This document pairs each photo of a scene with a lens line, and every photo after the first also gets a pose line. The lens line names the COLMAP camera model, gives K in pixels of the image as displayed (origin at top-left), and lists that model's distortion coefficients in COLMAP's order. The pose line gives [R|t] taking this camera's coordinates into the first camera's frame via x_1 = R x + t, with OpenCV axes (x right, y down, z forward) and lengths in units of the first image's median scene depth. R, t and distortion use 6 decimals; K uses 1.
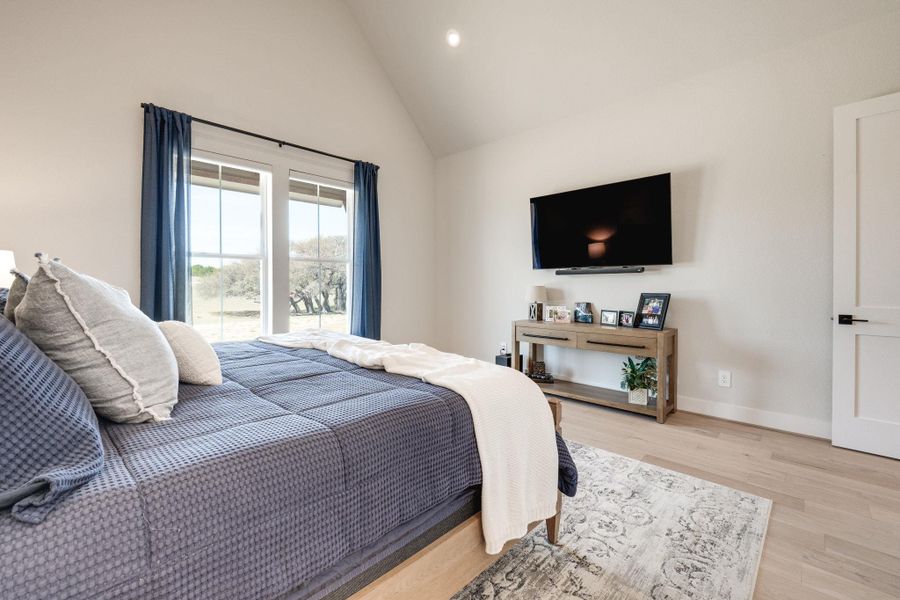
lens RADIAL K [[383.9, 0, 446.6], [0, 383.9, 283.0], [0, 0, 1]] dist [-0.010778, 0.000657]
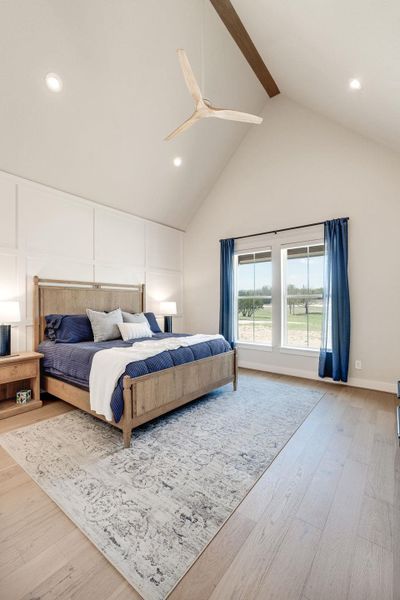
lens RADIAL K [[255.9, 0, 199.7], [0, 255.9, 301.9], [0, 0, 1]] dist [-0.010778, 0.000657]
pose [[0.111596, -0.005329, -0.993739, 0.866823], [0.003313, 0.999982, -0.004990, -0.044203], [0.993748, -0.002735, 0.111612, 0.641445]]
